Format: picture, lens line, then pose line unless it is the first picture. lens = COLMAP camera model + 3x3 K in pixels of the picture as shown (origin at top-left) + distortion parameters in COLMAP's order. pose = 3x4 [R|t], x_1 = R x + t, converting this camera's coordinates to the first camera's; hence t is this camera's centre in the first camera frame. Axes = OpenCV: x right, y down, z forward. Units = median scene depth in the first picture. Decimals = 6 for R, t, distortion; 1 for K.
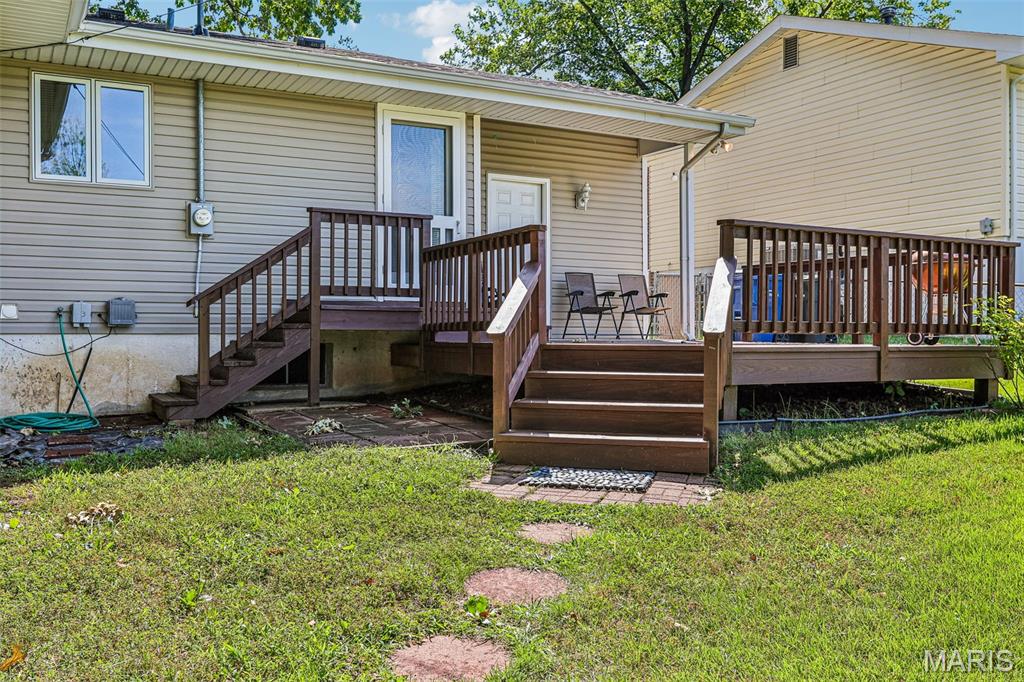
lens RADIAL K [[948.9, 0, 512.0], [0, 948.9, 341.1], [0, 0, 1]] dist [-0.004330, 0.000000]
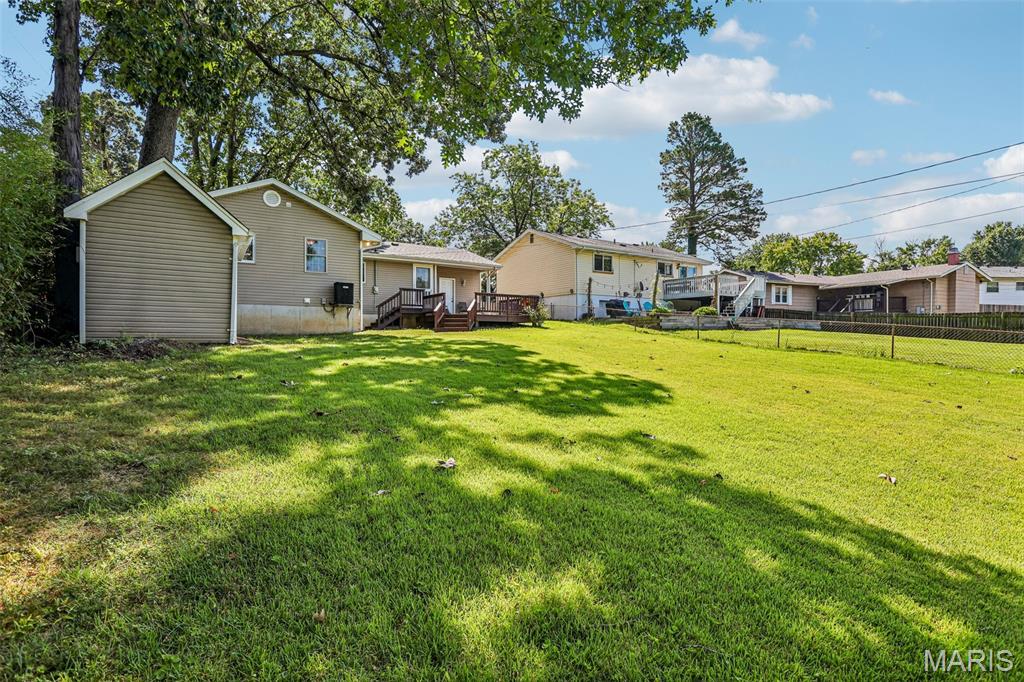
lens RADIAL K [[504.9, 0, 511.0], [0, 504.9, 342.0], [0, 0, 1]] dist [-0.009608, 0.001779]
pose [[0.997042, 0.003275, 0.076785, 0.155027], [-0.003433, 0.999992, 0.001934, 0.126518], [-0.076778, -0.002191, 0.997046, -1.580653]]
